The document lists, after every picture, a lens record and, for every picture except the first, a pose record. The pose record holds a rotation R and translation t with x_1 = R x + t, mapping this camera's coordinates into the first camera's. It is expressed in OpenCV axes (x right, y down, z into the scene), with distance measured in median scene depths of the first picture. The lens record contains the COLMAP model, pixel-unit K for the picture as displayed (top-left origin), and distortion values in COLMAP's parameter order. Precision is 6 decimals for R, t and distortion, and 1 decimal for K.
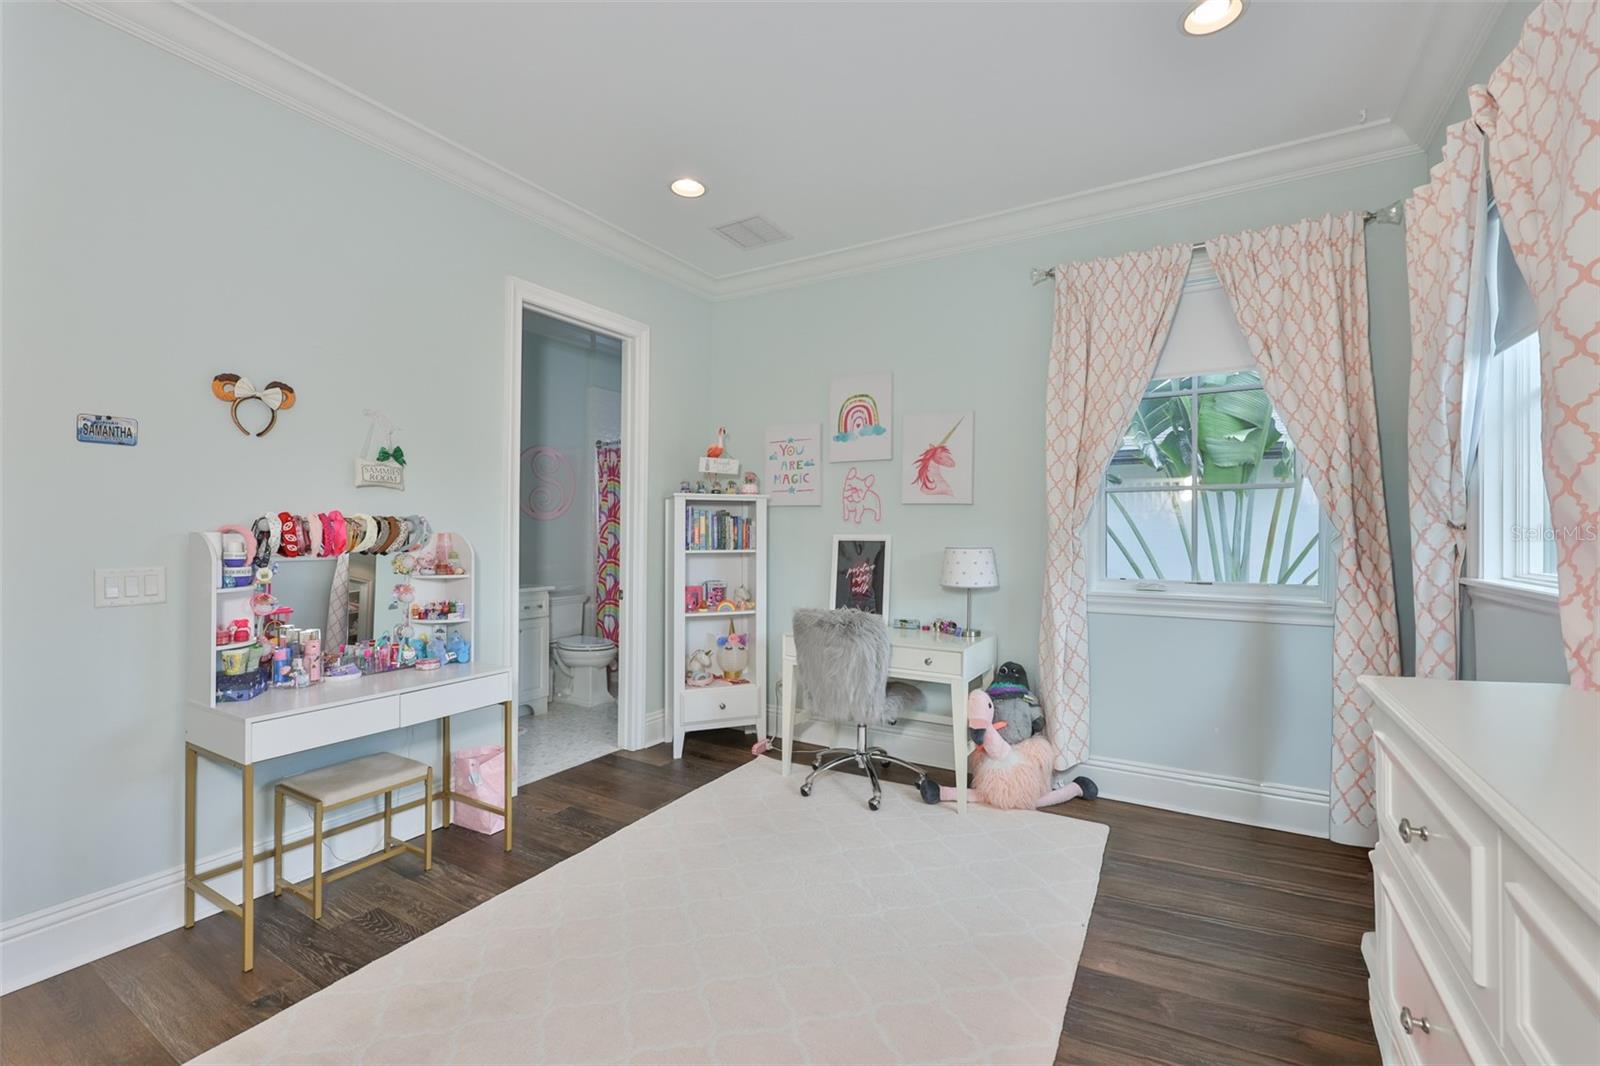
lens RADIAL K [[692.7, 0, 798.8], [0, 692.7, 529.2], [0, 0, 1]] dist [-0.003293, 0.000435]
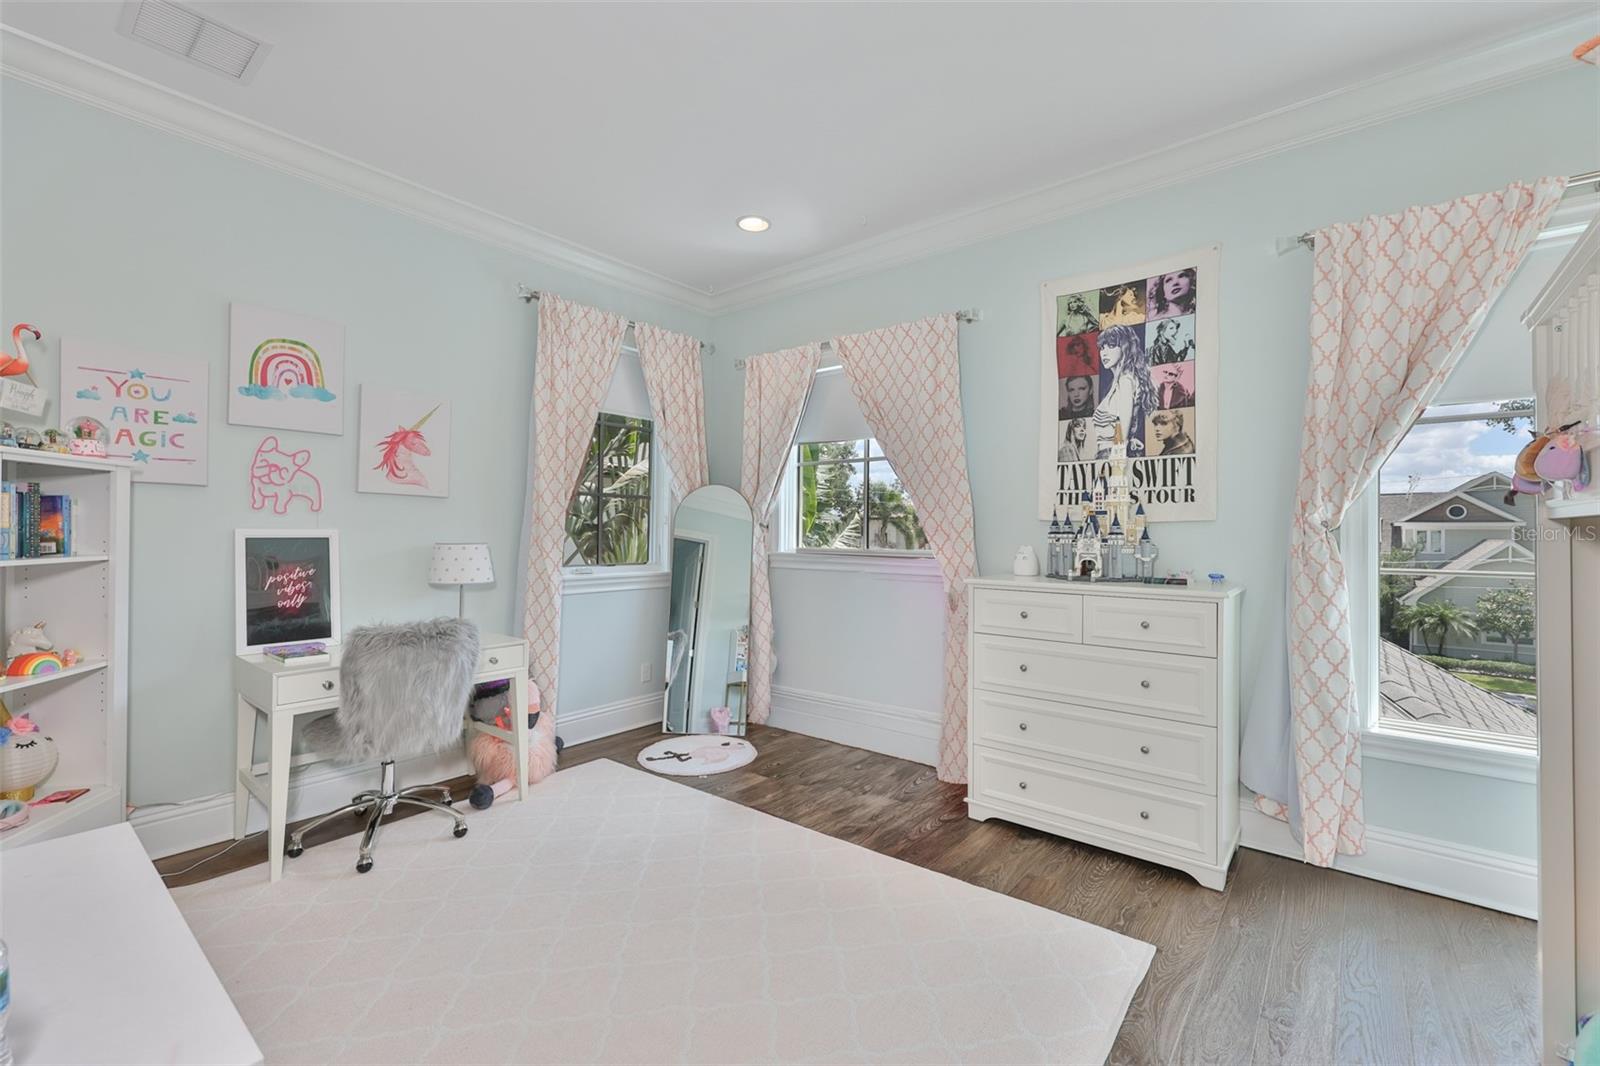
lens RADIAL K [[692.7, 0, 798.8], [0, 692.7, 529.2], [0, 0, 1]] dist [-0.003293, 0.000435]
pose [[0.121029, 0.003323, 0.992643, -0.576035], [-0.007681, 0.999968, -0.002411, 0.005149], [-0.992619, -0.007333, 0.121051, 0.369598]]
